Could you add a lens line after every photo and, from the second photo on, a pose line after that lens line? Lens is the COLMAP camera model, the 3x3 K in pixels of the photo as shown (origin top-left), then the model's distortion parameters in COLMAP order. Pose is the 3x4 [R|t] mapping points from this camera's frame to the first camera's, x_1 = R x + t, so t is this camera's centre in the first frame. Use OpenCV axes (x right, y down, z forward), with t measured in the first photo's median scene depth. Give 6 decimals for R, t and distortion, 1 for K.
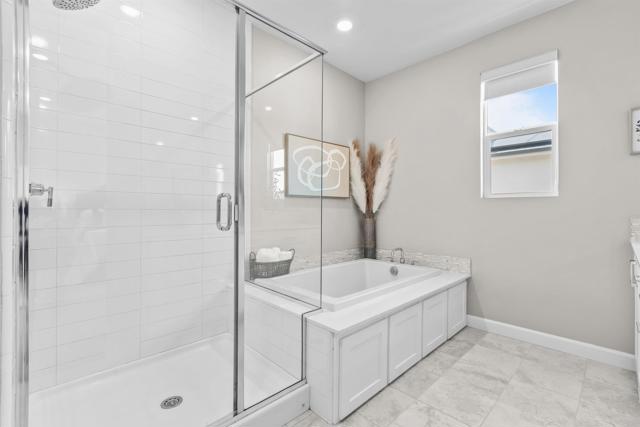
lens RADIAL K [[288.3, 0, 319.7], [0, 288.3, 210.3], [0, 0, 1]] dist [0.004975, -0.000164]
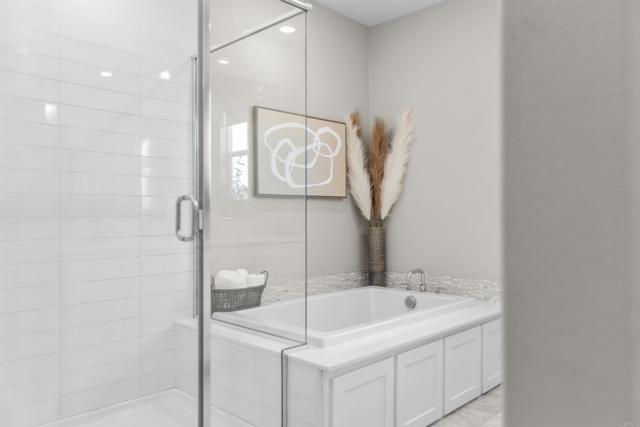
lens RADIAL K [[498.4, 0, 319.5], [0, 498.4, 215.5], [0, 0, 1]] dist [-0.000738, 0.000452]
pose [[0.999405, -0.006933, 0.033799, -0.001533], [0.006946, 0.999976, -0.000262, -0.000081], [-0.033796, 0.000496, 0.999429, -0.207168]]
